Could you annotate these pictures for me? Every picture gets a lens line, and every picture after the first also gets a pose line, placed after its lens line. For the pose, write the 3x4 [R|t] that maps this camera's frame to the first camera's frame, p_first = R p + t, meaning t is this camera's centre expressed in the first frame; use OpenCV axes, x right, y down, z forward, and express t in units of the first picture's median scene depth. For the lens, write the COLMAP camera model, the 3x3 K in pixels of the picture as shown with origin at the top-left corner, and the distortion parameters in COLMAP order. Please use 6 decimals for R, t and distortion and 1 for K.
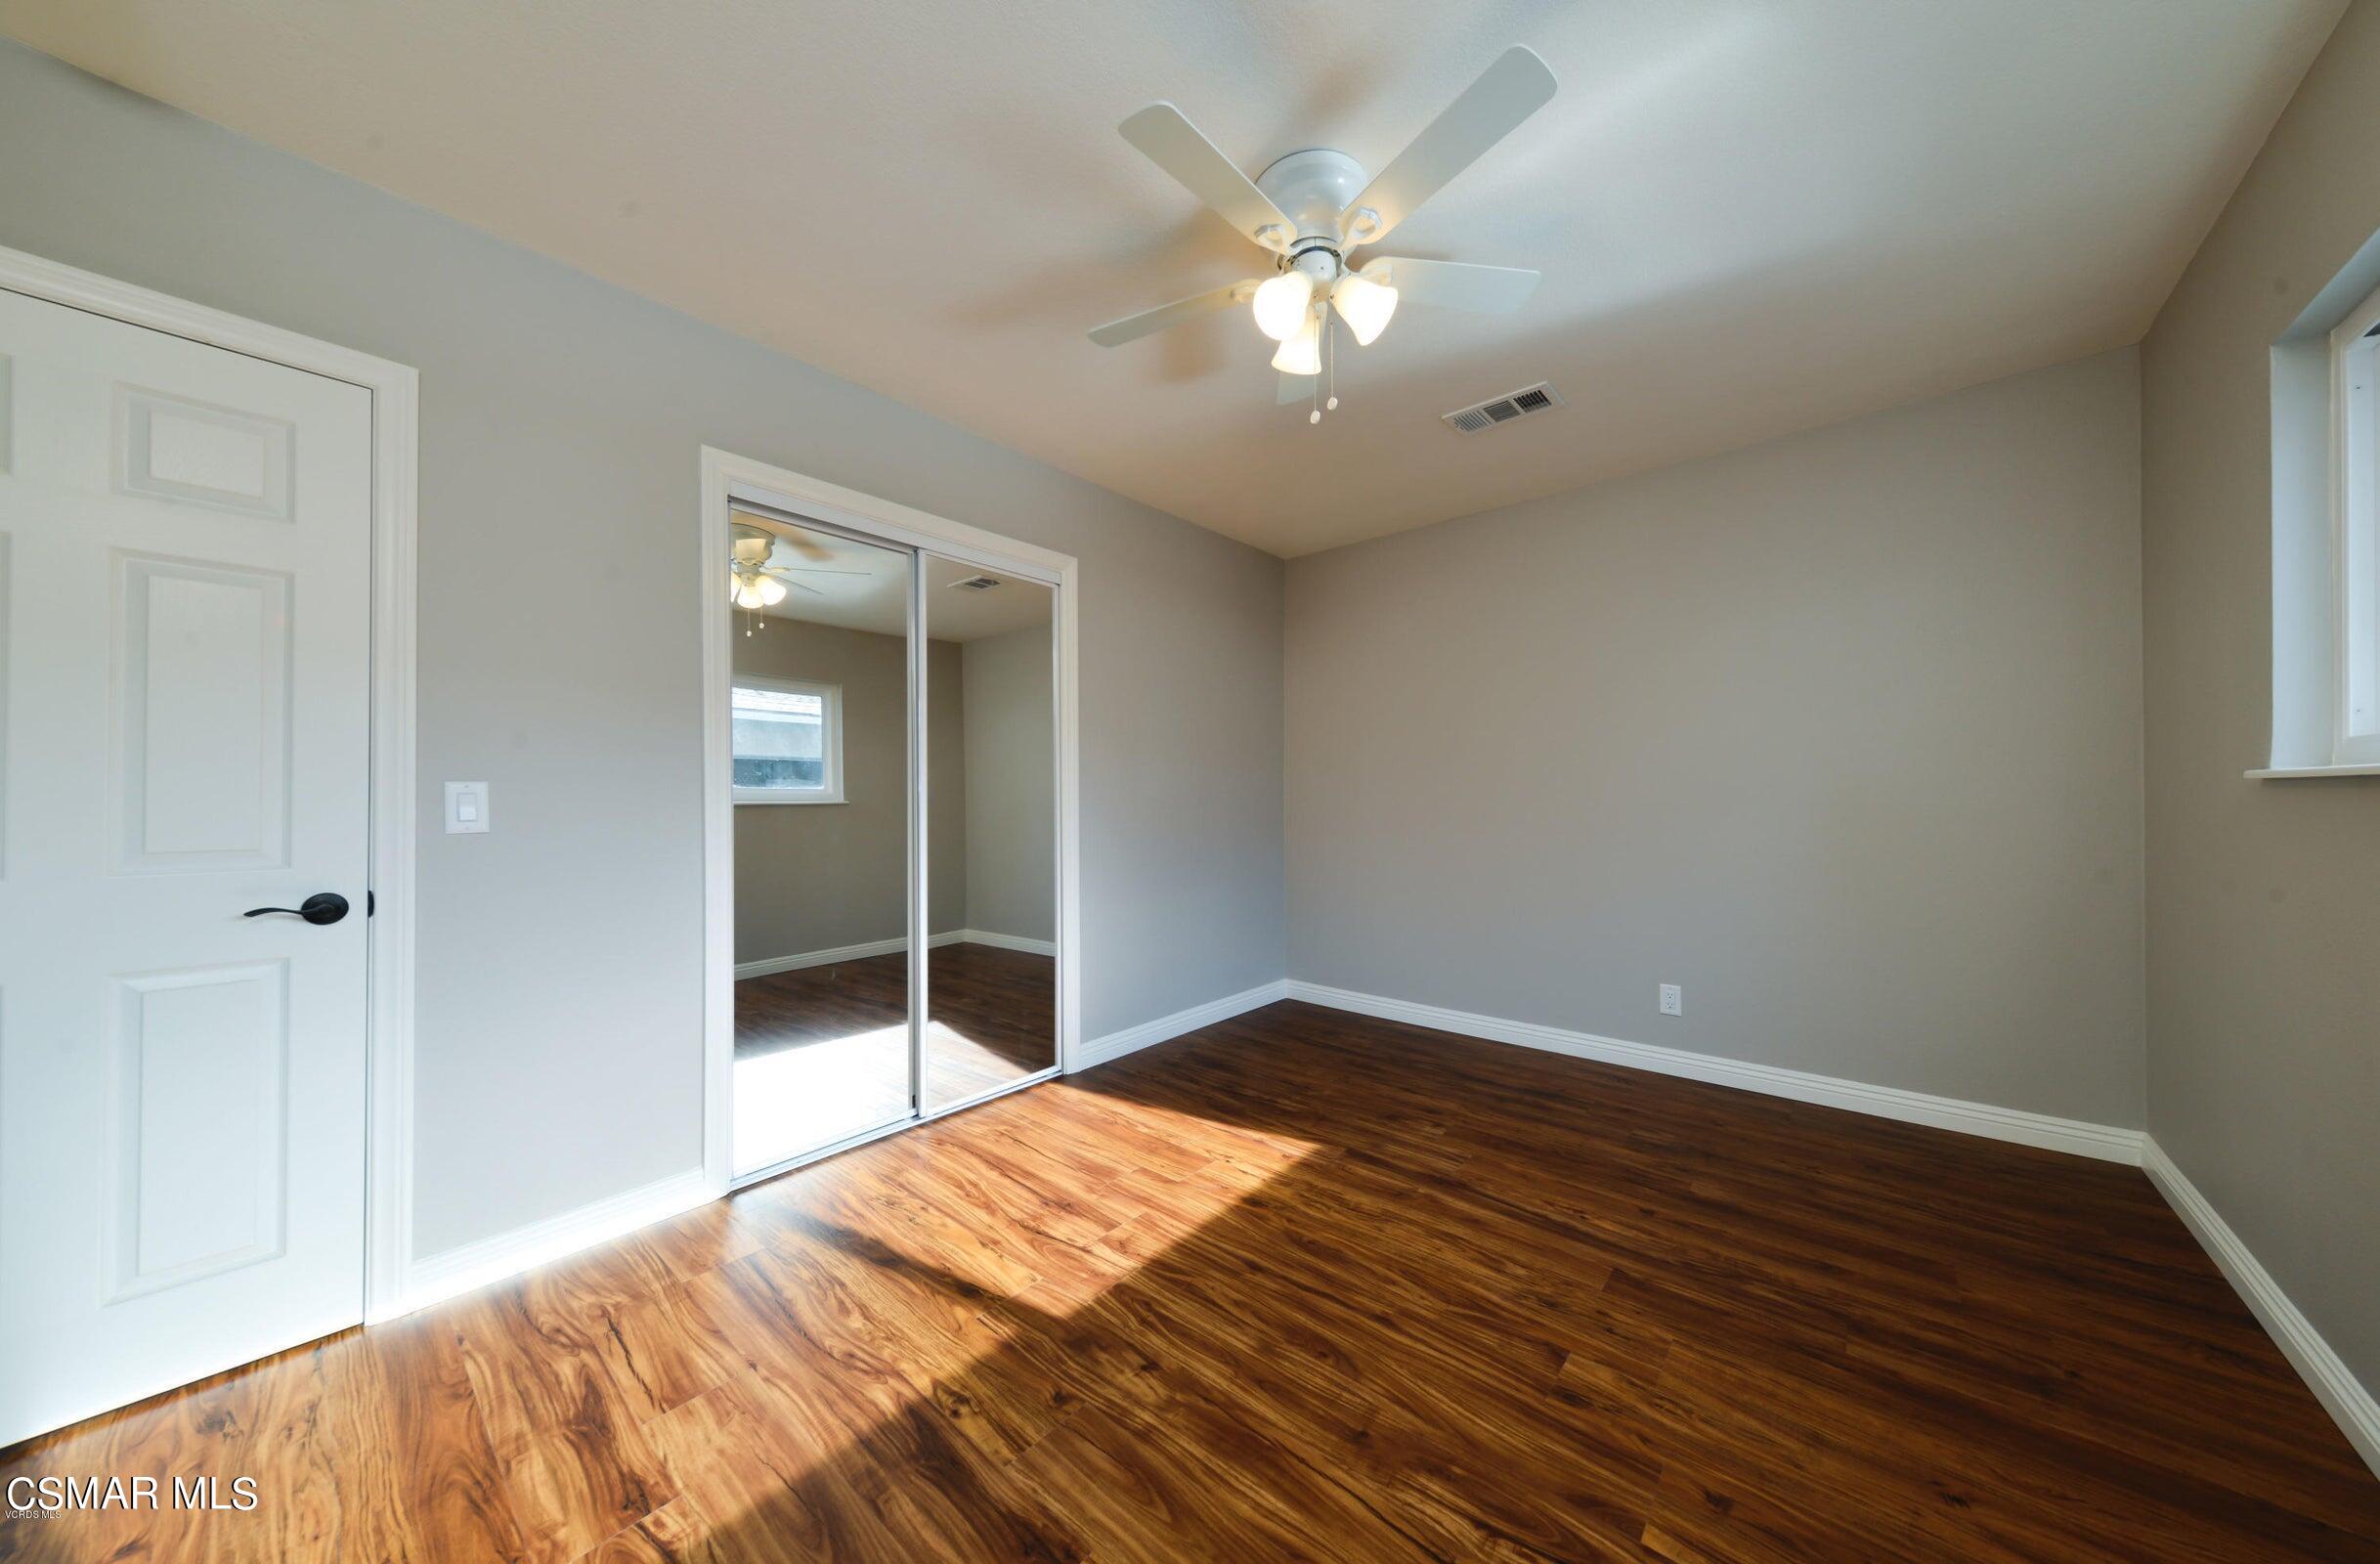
lens RADIAL K [[777.2, 0, 1200.5], [0, 777.2, 791.5], [0, 0, 1]] dist [0.037648, -0.009198]
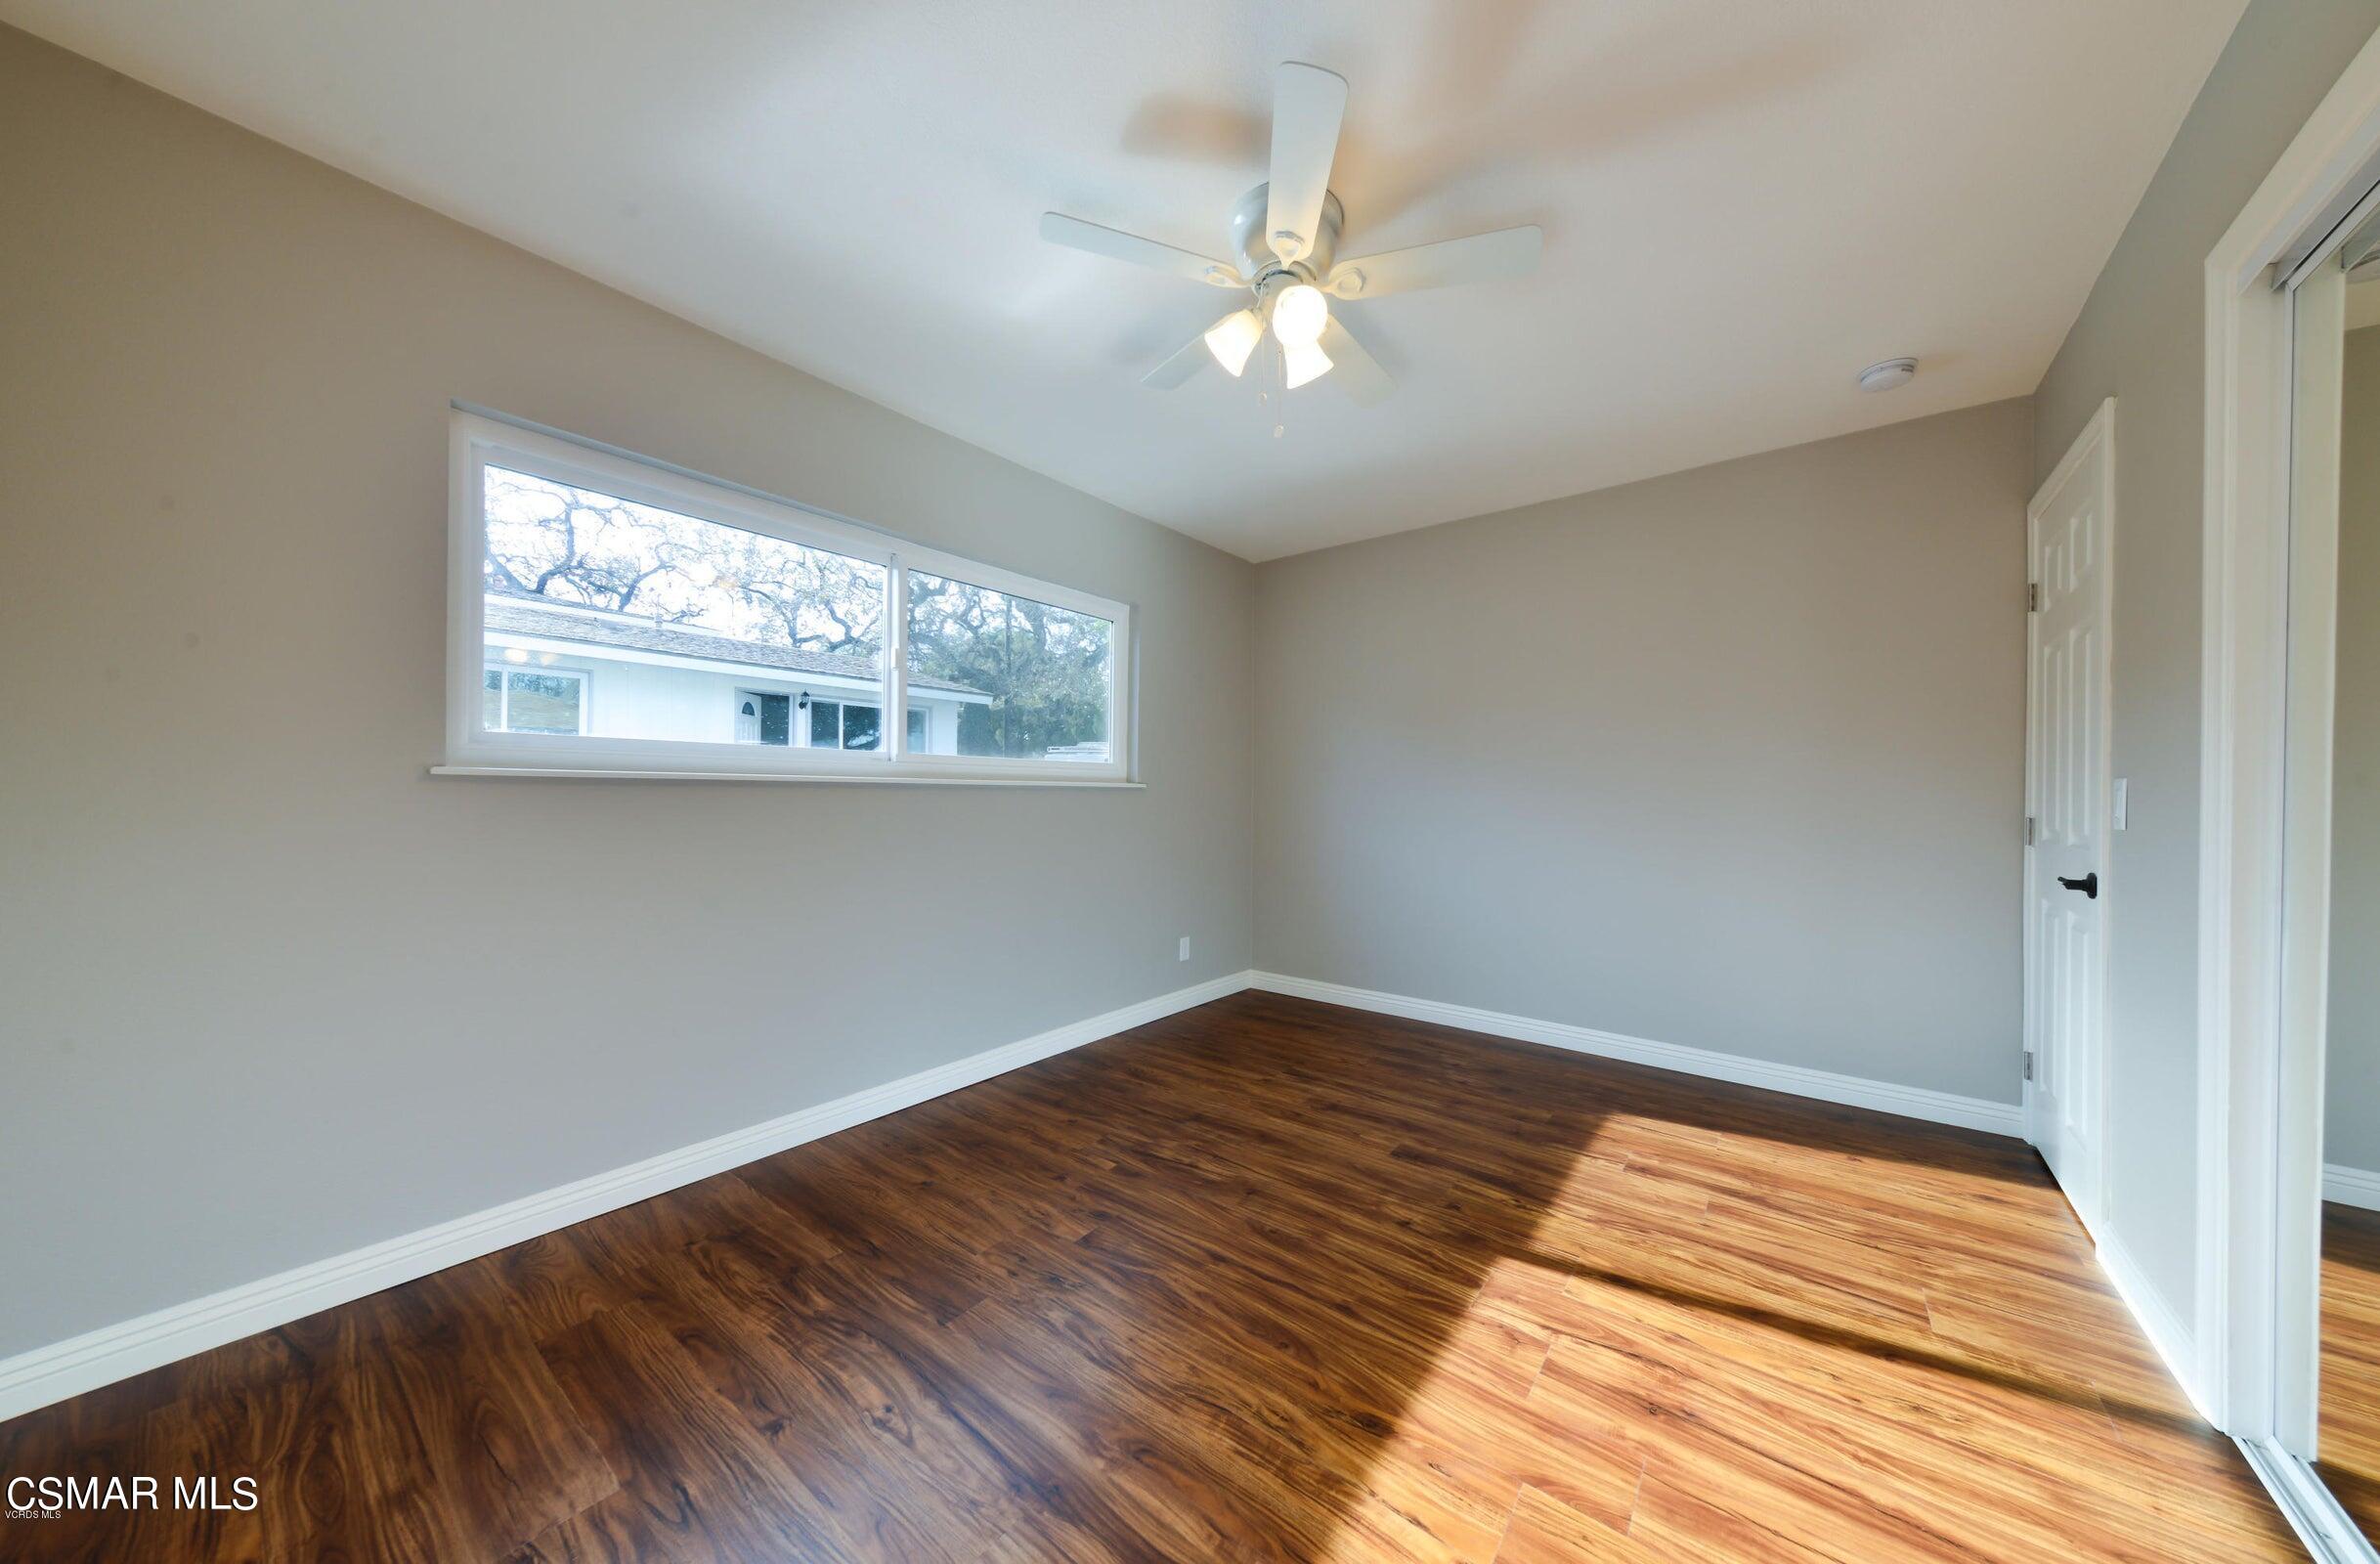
lens RADIAL K [[777.2, 0, 1200.5], [0, 777.2, 791.5], [0, 0, 1]] dist [0.037648, -0.009198]
pose [[-0.998994, -0.003630, -0.044704, 0.306003], [-0.003271, 0.999962, -0.008111, 0.015097], [0.044732, -0.007956, -0.998967, 2.090941]]
